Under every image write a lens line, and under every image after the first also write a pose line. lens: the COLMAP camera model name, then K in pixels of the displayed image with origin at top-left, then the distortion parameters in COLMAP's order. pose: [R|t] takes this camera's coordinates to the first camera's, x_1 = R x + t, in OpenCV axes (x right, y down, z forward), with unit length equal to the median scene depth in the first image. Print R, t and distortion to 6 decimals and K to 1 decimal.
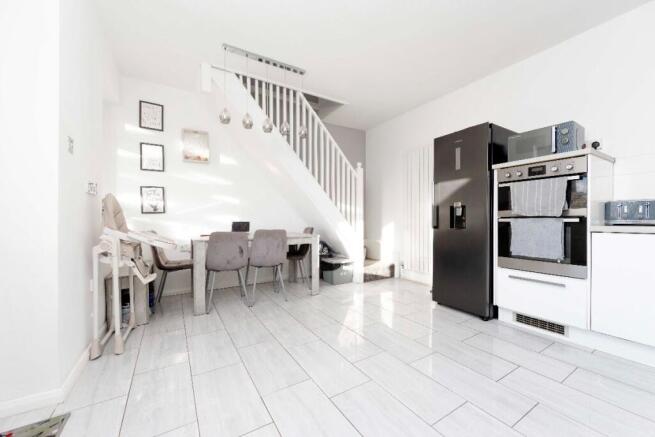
lens RADIAL K [[259.6, 0, 326.7], [0, 259.6, 221.3], [0, 0, 1]] dist [0.001285, 0.000096]
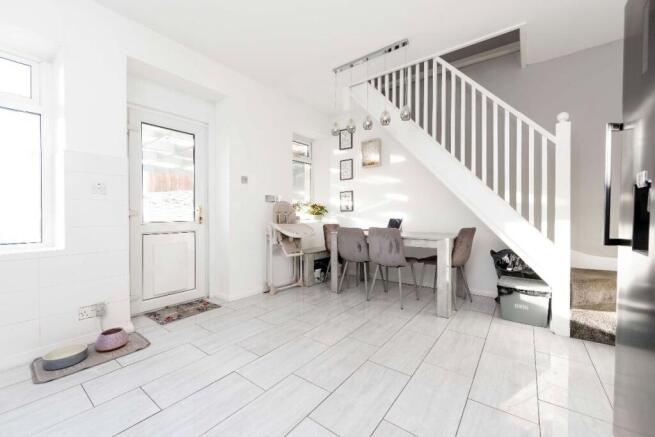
lens RADIAL K [[259.6, 0, 329.4], [0, 259.6, 217.6], [0, 0, 1]] dist [0.001285, 0.000096]
pose [[0.365525, 0.017408, -0.930639, 0.551985], [-0.002585, 0.999840, 0.017687, -0.021142], [0.930798, -0.004059, 0.365512, 0.422710]]
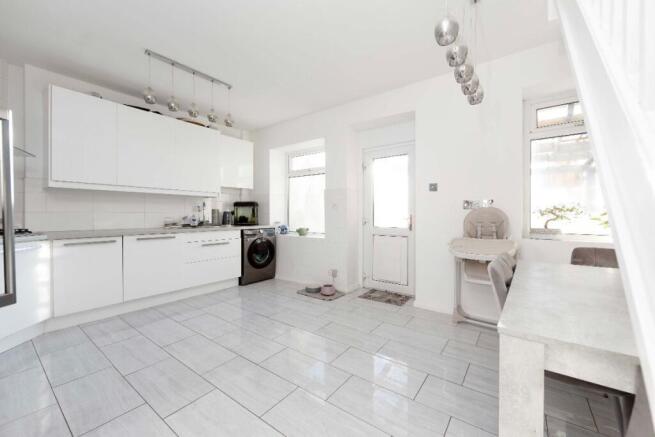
lens RADIAL K [[259.6, 0, 331.1], [0, 259.6, 214.1], [0, 0, 1]] dist [0.001285, 0.000096]
pose [[-0.925620, 0.011016, -0.378294, 0.206009], [0.007574, 0.999915, 0.010585, -0.062583], [0.378379, 0.006933, -0.925625, 1.217758]]
